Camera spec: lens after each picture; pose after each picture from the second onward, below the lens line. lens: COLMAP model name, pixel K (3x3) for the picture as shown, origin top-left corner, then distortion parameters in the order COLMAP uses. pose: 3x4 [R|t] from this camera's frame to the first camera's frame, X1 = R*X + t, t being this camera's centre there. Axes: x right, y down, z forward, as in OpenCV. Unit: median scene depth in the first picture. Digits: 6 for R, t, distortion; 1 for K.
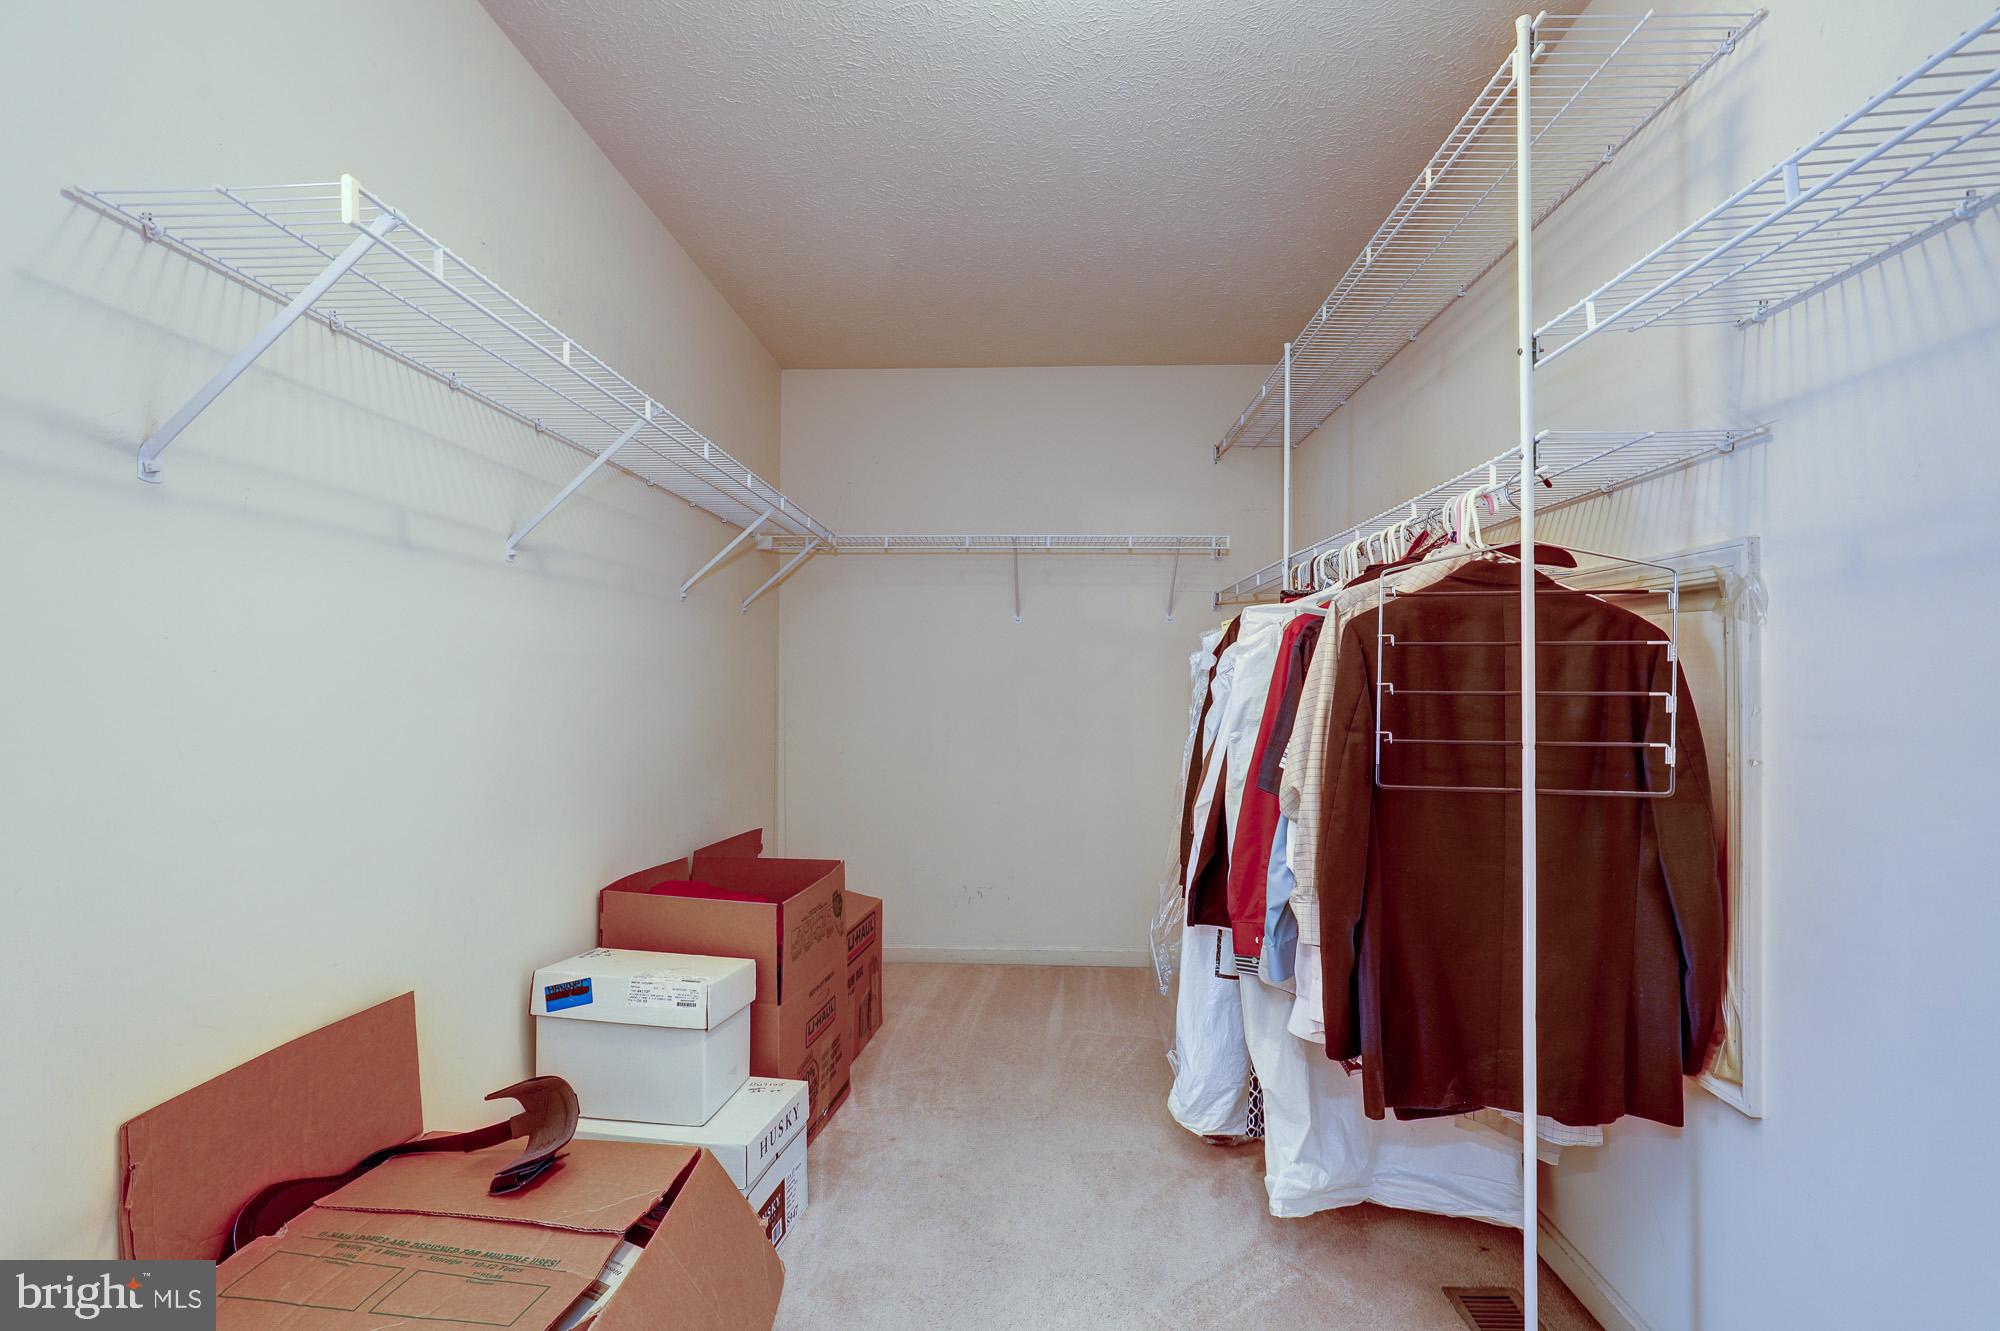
lens RADIAL K [[900.6, 0, 999.9], [0, 900.6, 676.3], [0, 0, 1]] dist [-0.001389, -0.000225]
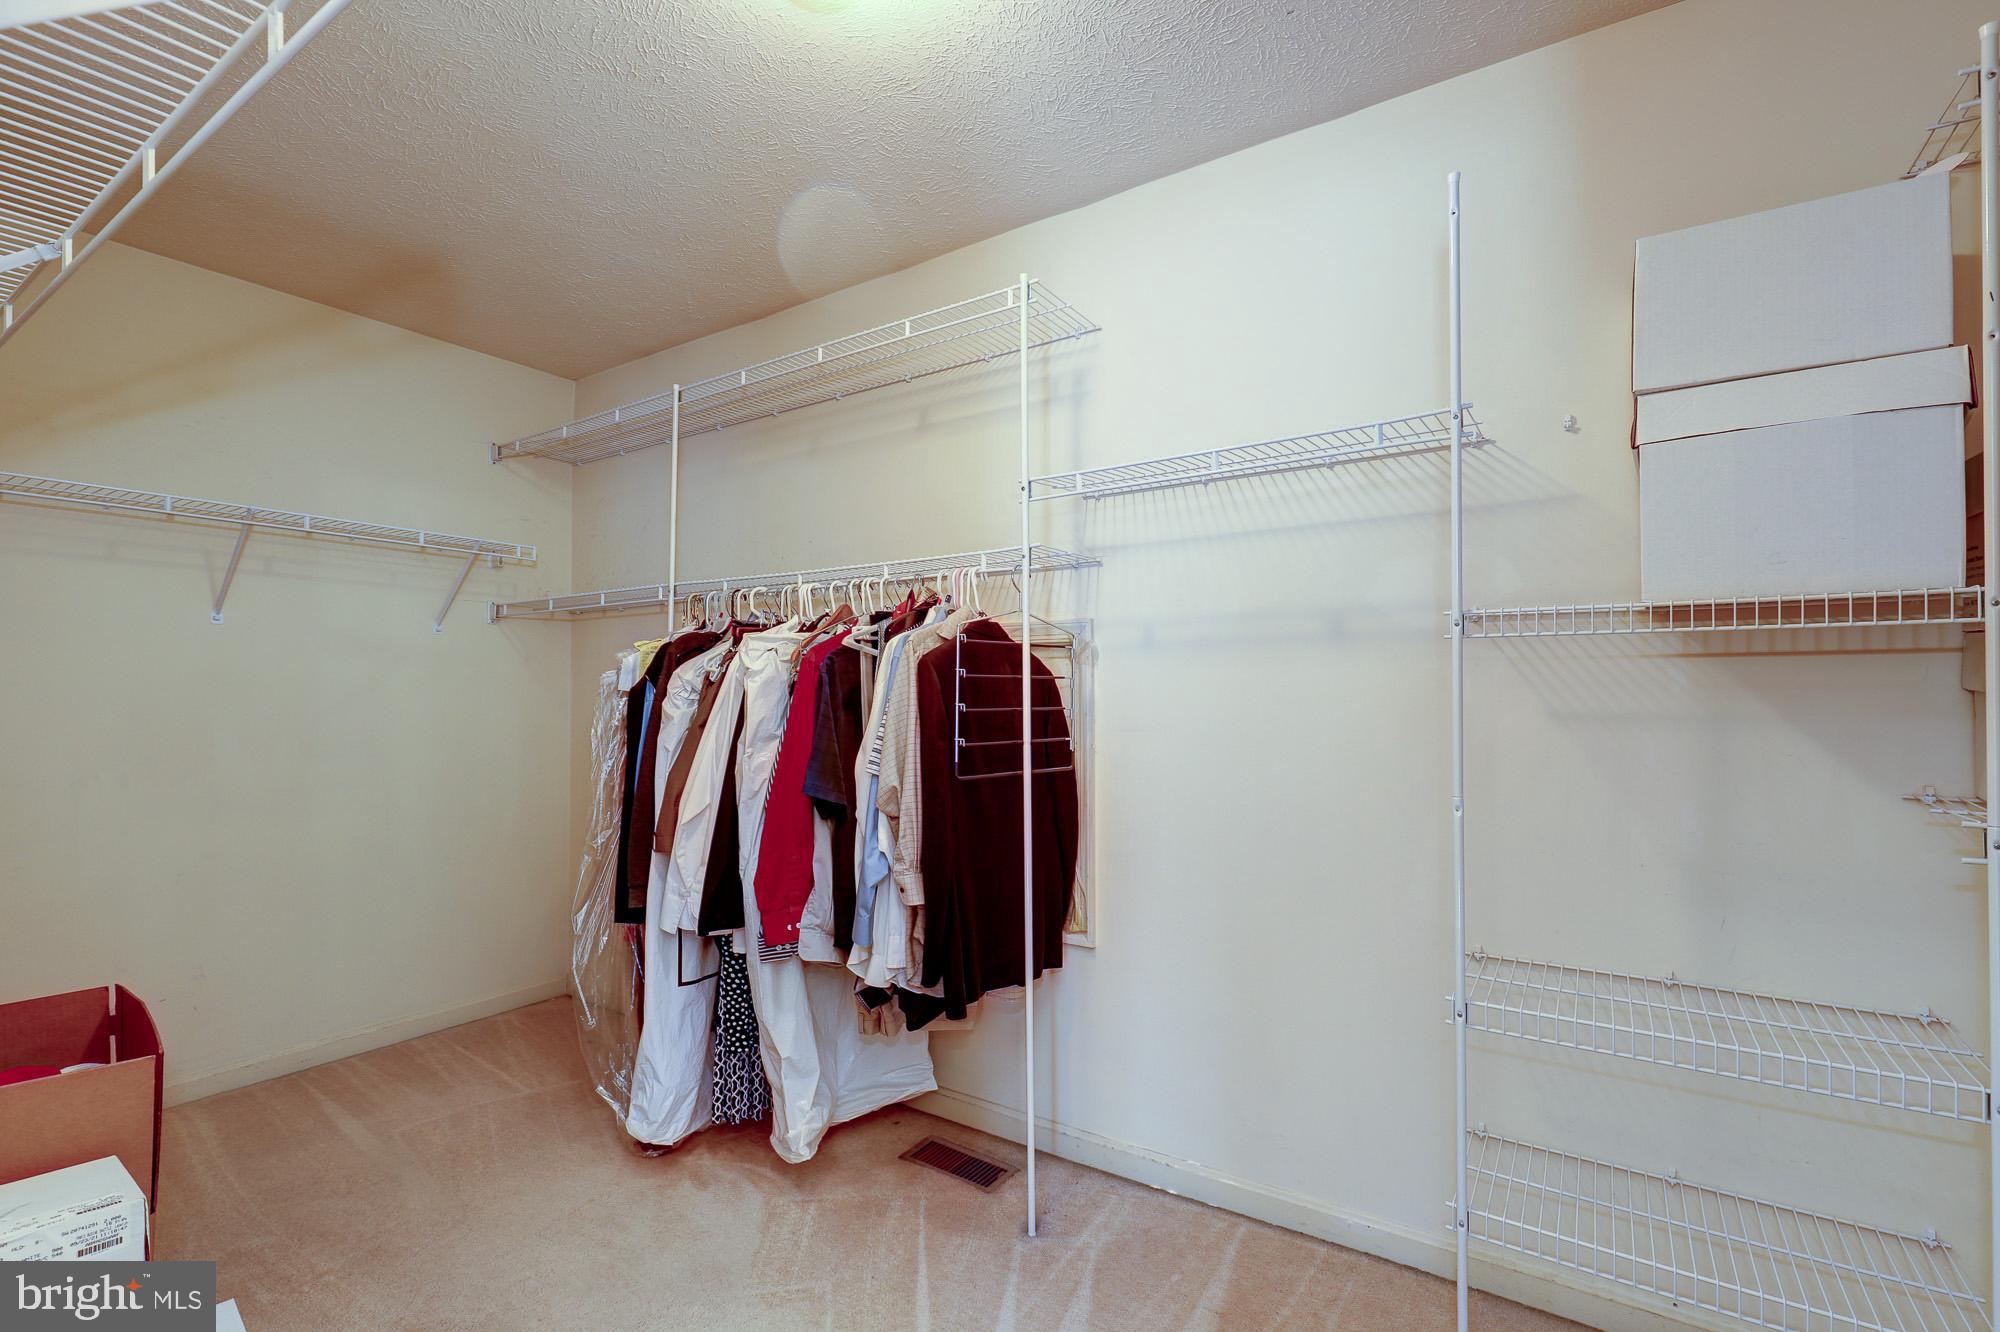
lens RADIAL K [[900.6, 0, 999.9], [0, 900.6, 676.8], [0, 0, 1]] dist [-0.001389, -0.000225]
pose [[0.522060, 0.013002, 0.852809, -0.564325], [0.000073, 0.999883, -0.015289, -0.009398], [-0.852909, 0.008044, 0.521998, 0.169880]]
